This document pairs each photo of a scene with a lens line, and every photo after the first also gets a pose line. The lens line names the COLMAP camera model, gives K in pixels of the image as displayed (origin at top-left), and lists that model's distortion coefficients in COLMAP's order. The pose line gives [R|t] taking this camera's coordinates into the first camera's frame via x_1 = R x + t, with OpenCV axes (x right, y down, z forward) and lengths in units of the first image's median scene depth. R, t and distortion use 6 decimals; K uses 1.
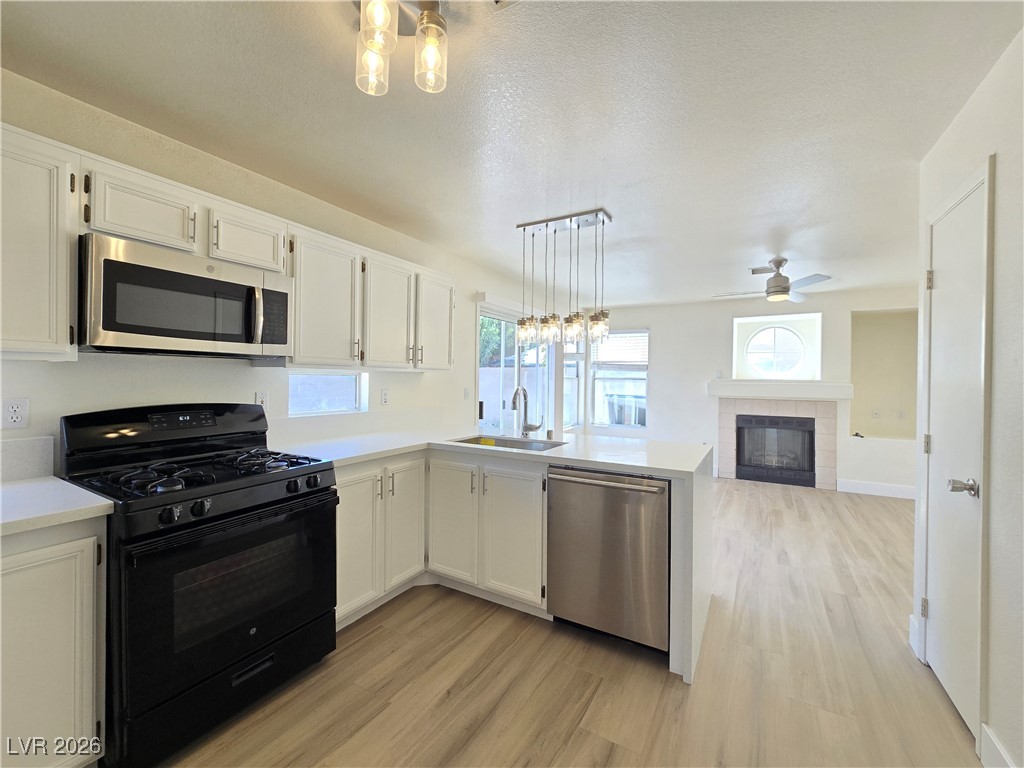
lens RADIAL K [[418.5, 0, 510.9], [0, 418.5, 378.7], [0, 0, 1]] dist [-0.003488, 0.000499]
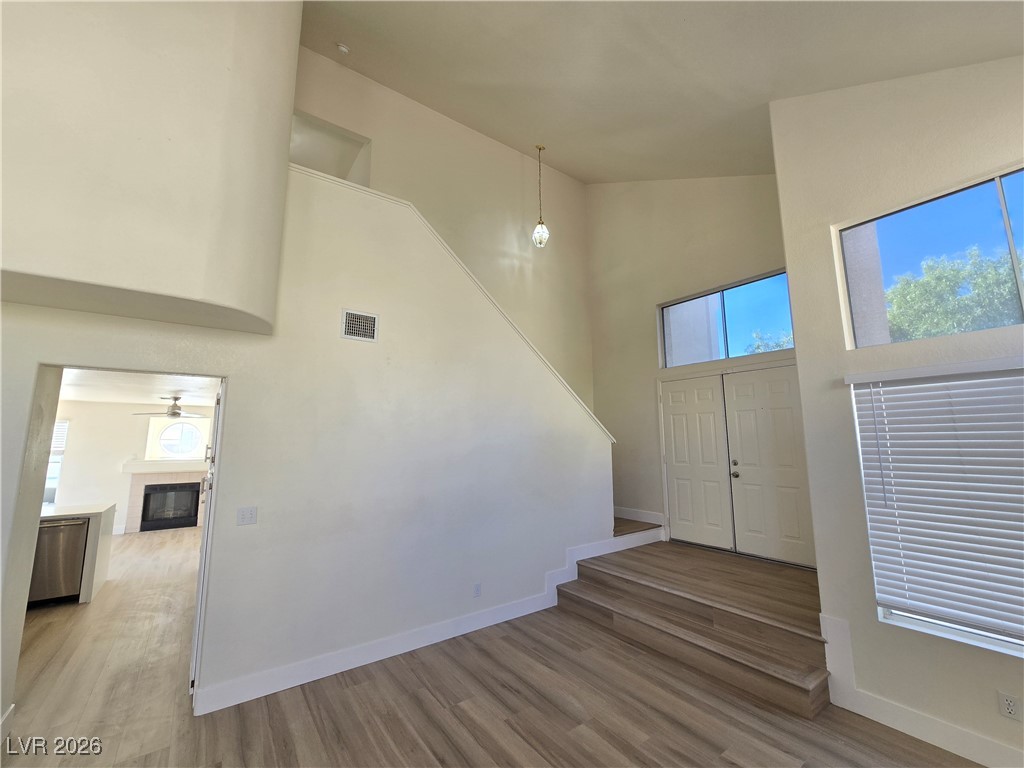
lens RADIAL K [[418.5, 0, 510.9], [0, 418.5, 378.7], [0, 0, 1]] dist [-0.003488, 0.000499]
pose [[0.395993, 0.122989, 0.909980, -0.335803], [0.009770, 0.990369, -0.138106, -0.070672], [-0.918202, 0.063580, 0.390978, -0.791077]]
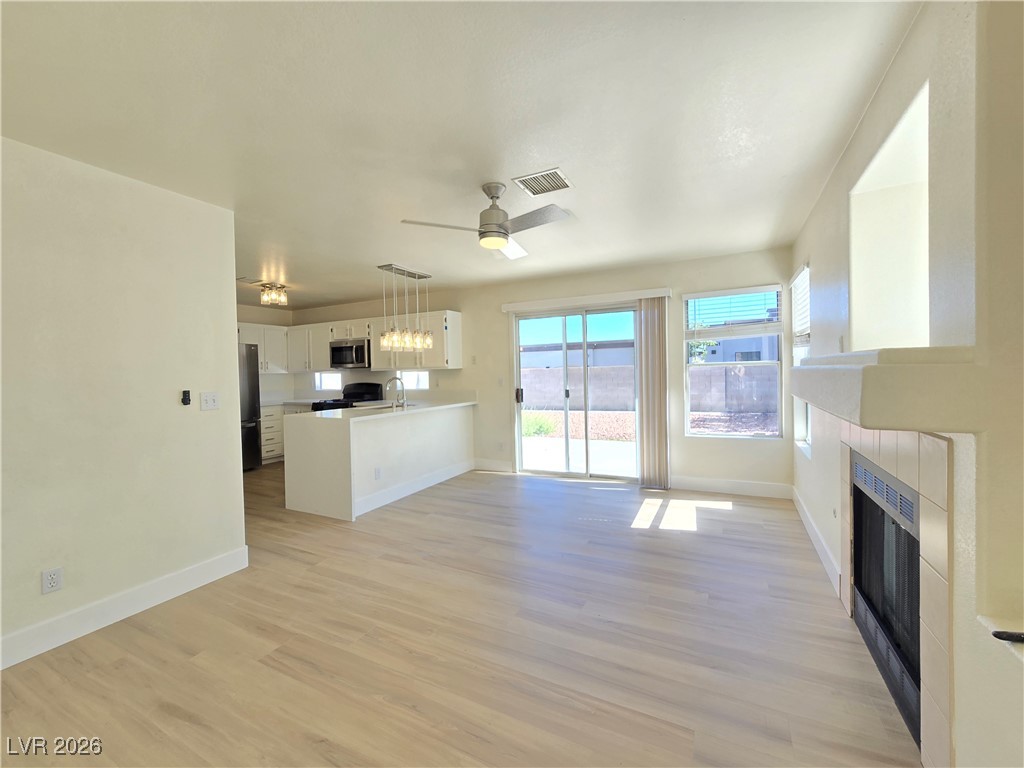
lens RADIAL K [[421.9, 0, 510.2], [0, 421.9, 380.5], [0, 0, 1]] dist [-0.003422, 0.000024]
pose [[0.061036, 0.005022, -0.998123, 0.976302], [0.022552, 0.999725, 0.006409, 0.015274], [0.997881, -0.022901, 0.060906, 0.732169]]
